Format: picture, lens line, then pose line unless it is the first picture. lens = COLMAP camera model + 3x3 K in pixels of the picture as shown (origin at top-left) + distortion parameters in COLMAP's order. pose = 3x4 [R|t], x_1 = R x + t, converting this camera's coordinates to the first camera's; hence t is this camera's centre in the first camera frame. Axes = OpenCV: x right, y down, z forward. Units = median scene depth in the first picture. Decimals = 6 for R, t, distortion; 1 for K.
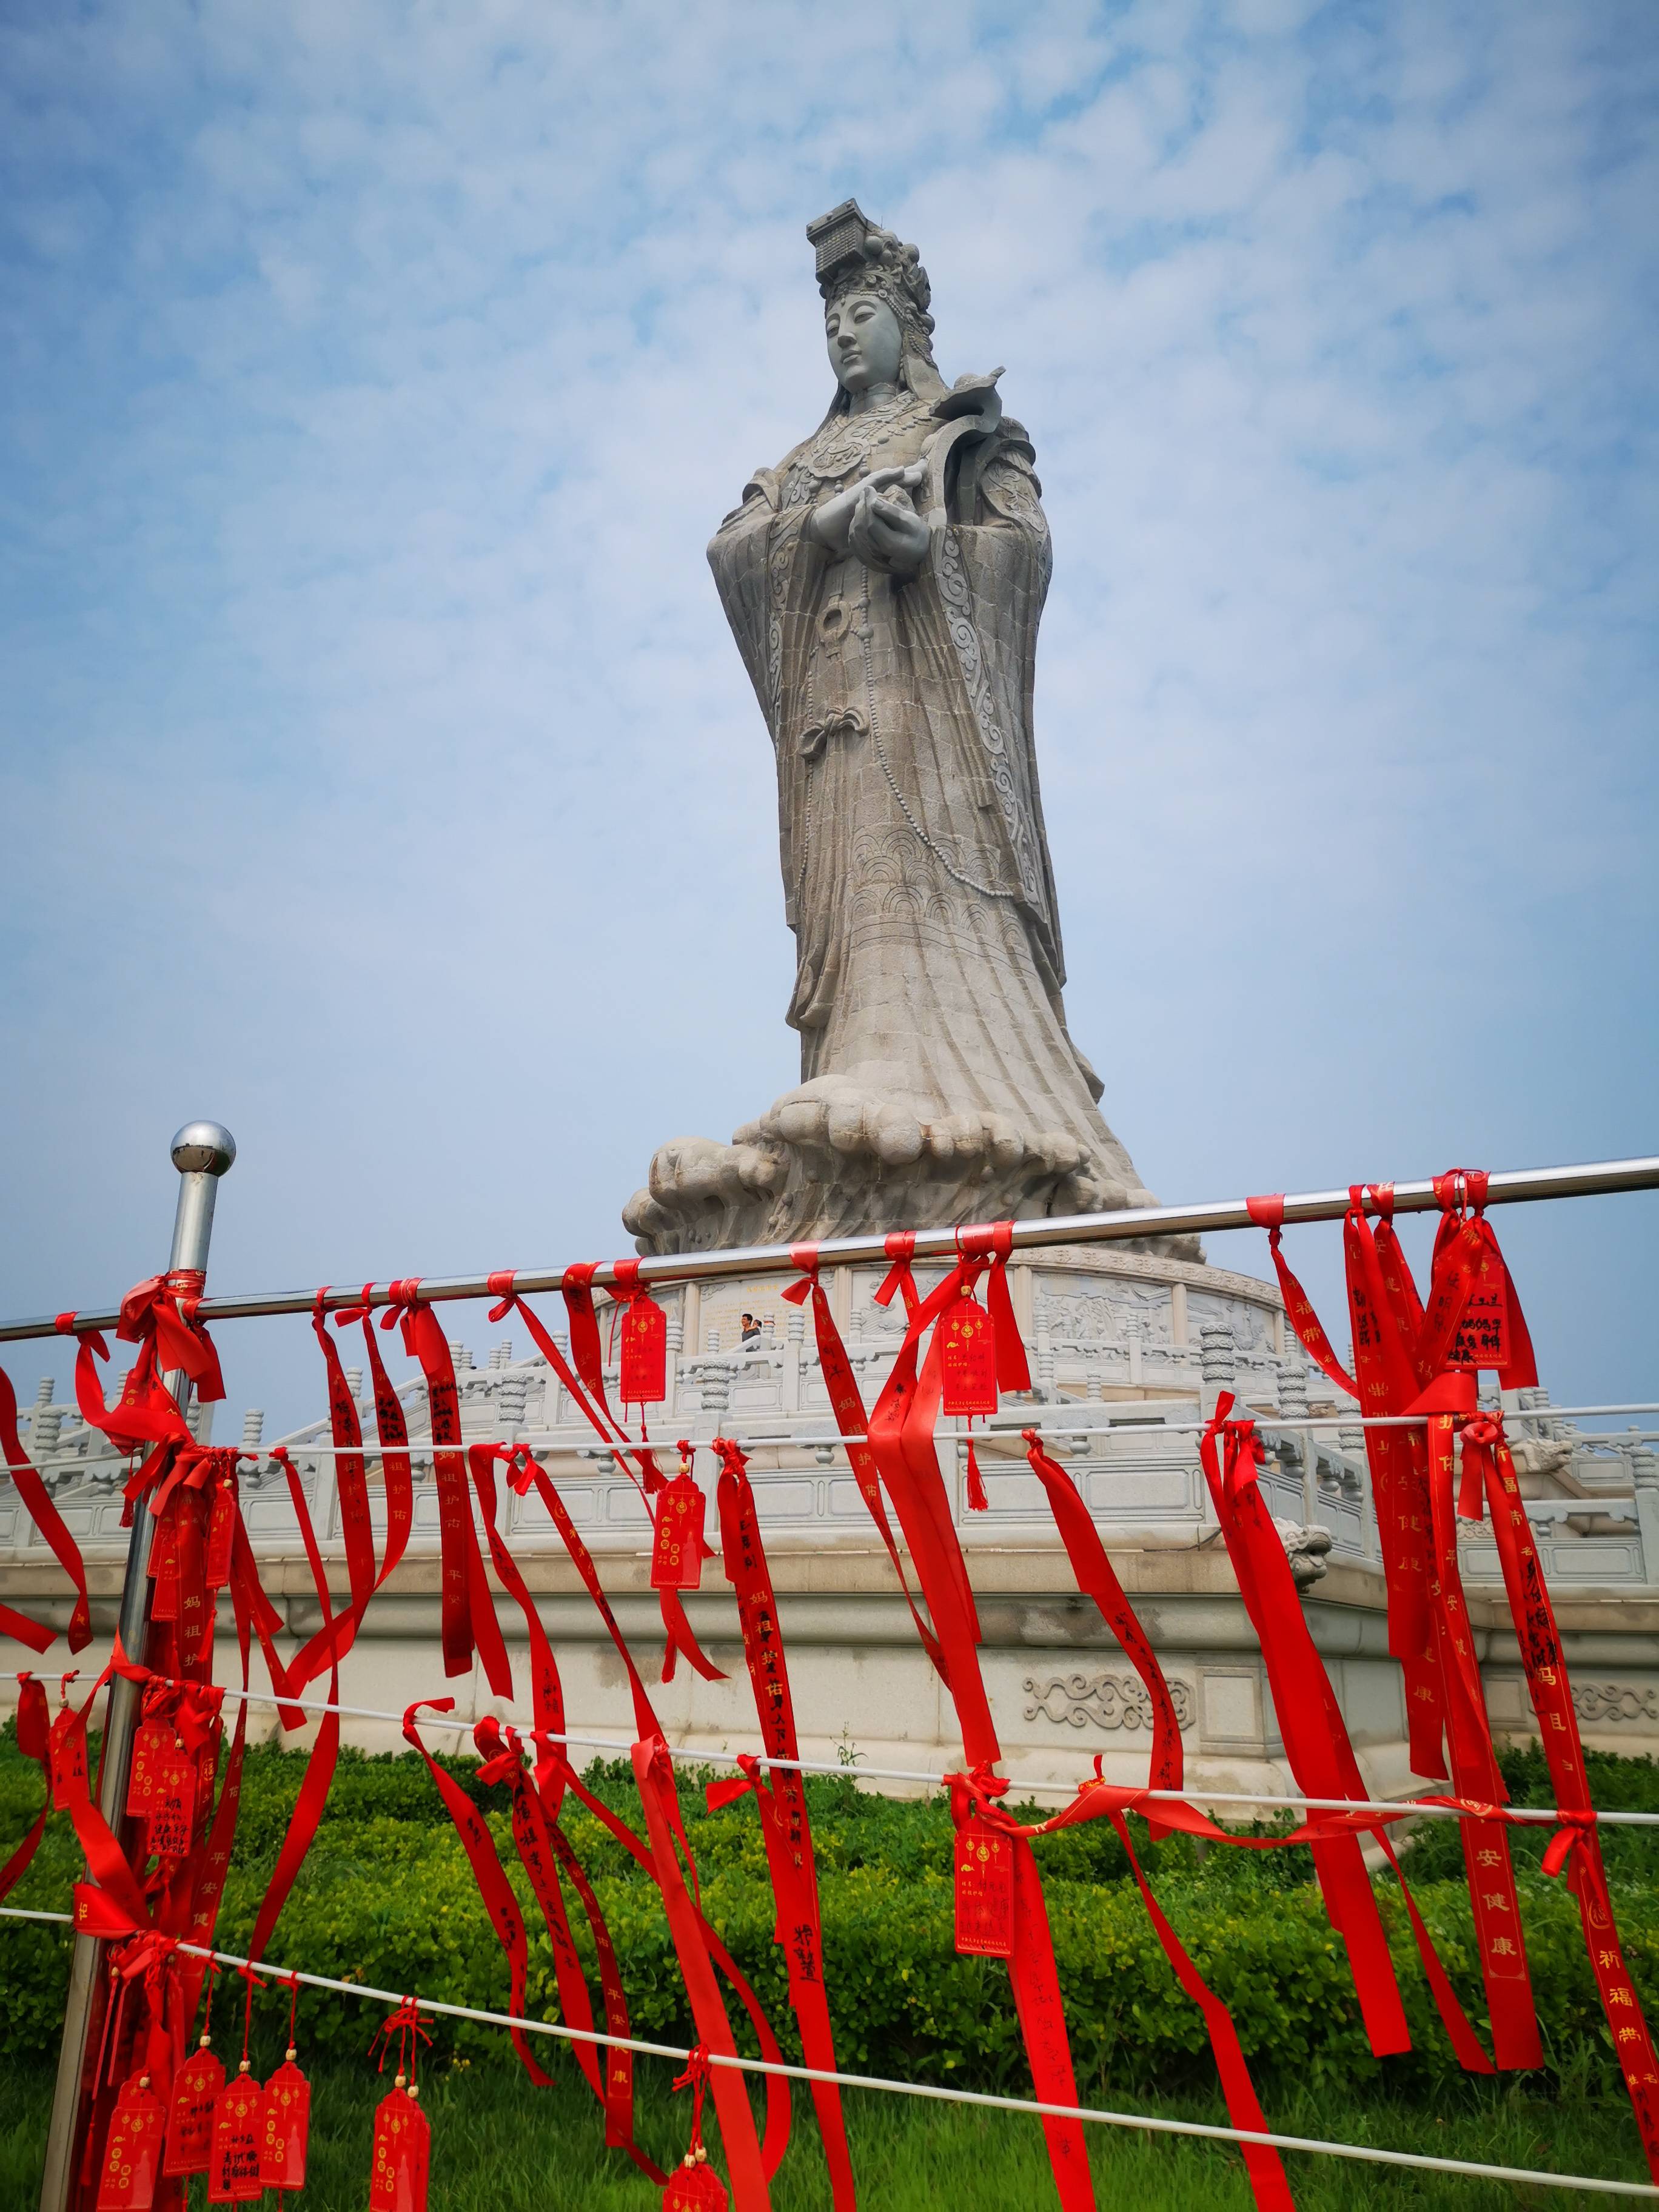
lens RADIAL K [[1767.3, 0, 829.5], [0, 1767.3, 1106.0], [0, 0, 1]] dist [0.070800, -0.079572]
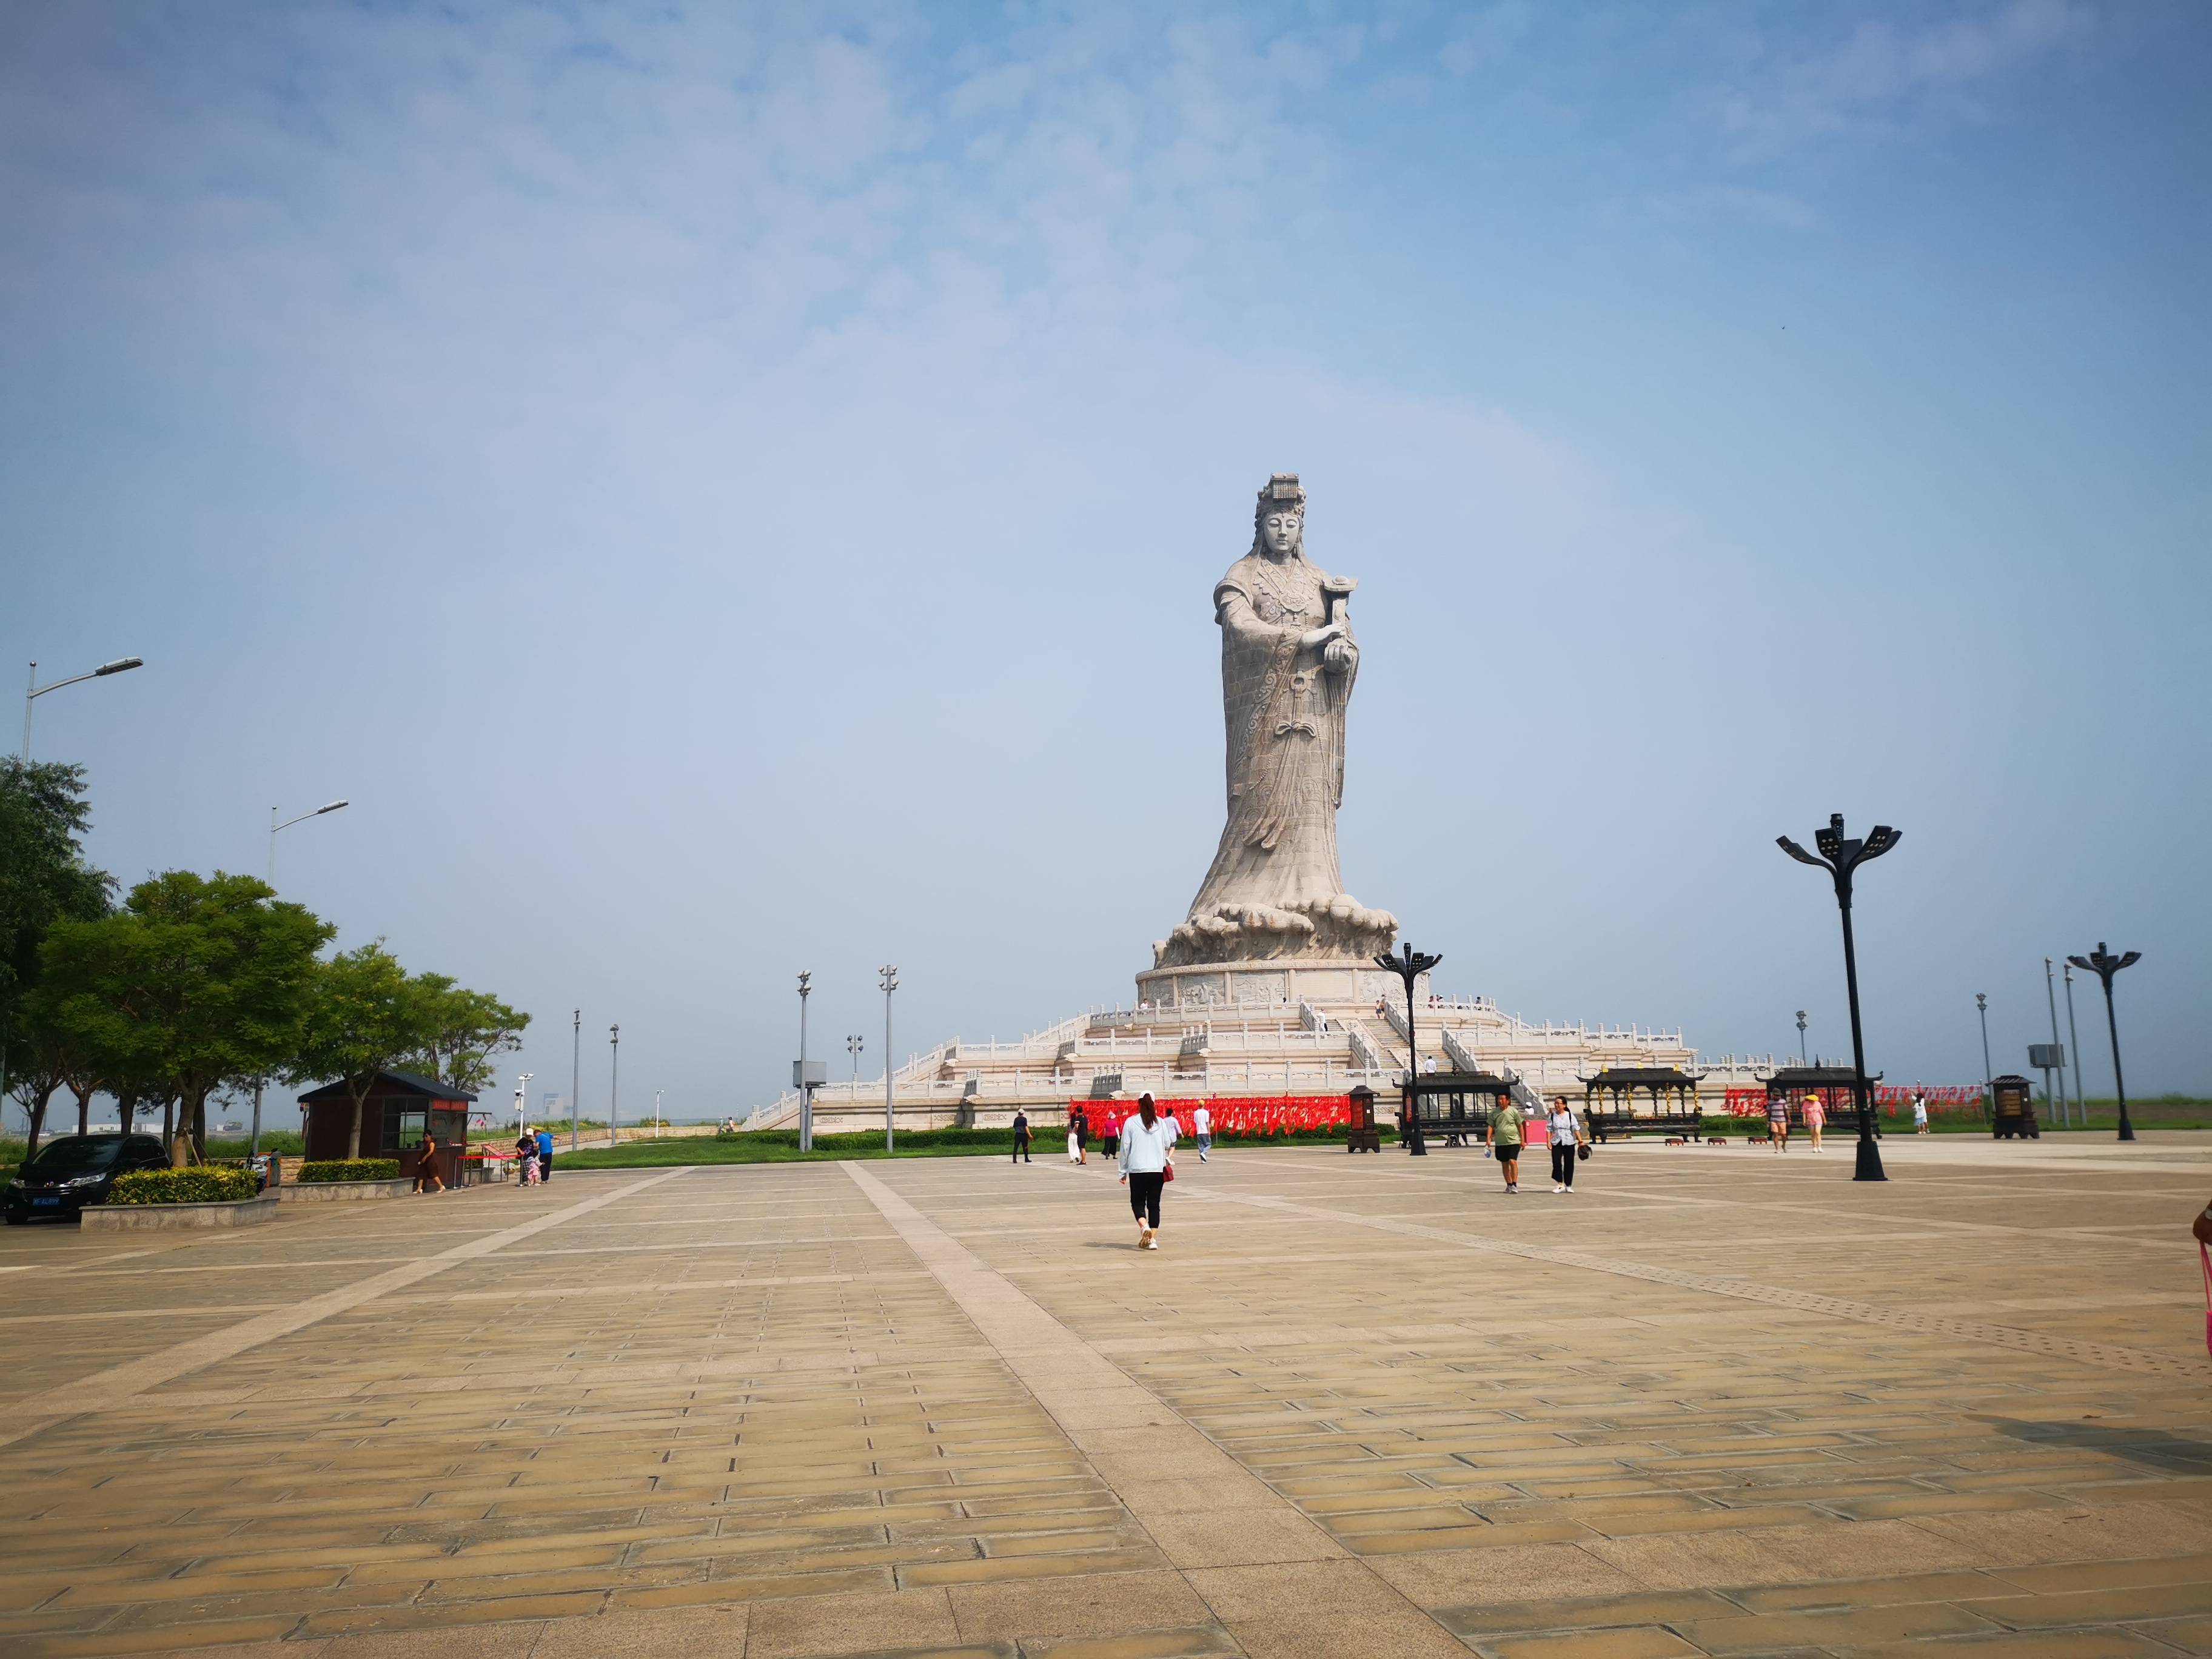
lens RADIAL K [[1767.3, 0, 1119.0], [0, 1767.3, 821.5], [0, 0, 1]] dist [0.070800, -0.079572]
pose [[0.785964, 0.061121, 0.615244, -1.629198], [-0.155026, 0.982794, 0.100408, -0.289670], [-0.598521, -0.174296, 0.781917, -0.735241]]
